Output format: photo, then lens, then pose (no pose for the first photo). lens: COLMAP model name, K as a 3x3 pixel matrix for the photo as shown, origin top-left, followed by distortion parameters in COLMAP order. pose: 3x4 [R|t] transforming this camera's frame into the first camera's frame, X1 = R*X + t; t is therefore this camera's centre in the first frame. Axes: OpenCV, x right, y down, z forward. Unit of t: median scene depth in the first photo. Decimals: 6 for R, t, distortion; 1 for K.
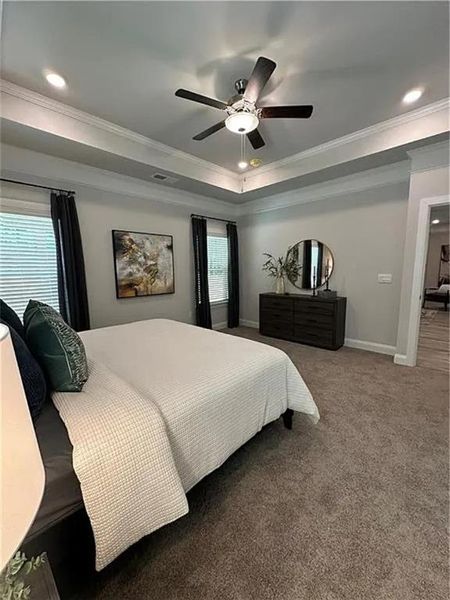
lens RADIAL K [[238.4, 0, 224.2], [0, 238.4, 299.4], [0, 0, 1]] dist [-0.000765, -0.000320]
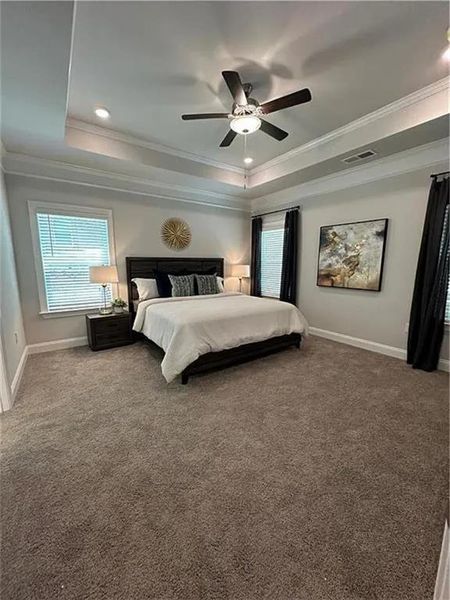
lens RADIAL K [[238.4, 0, 224.2], [0, 238.4, 299.4], [0, 0, 1]] dist [-0.000765, -0.000320]
pose [[-0.177657, 0.162796, -0.970534, 0.751594], [-0.130313, 0.973645, 0.187172, -0.093734], [0.975426, 0.159725, -0.151760, 0.708489]]
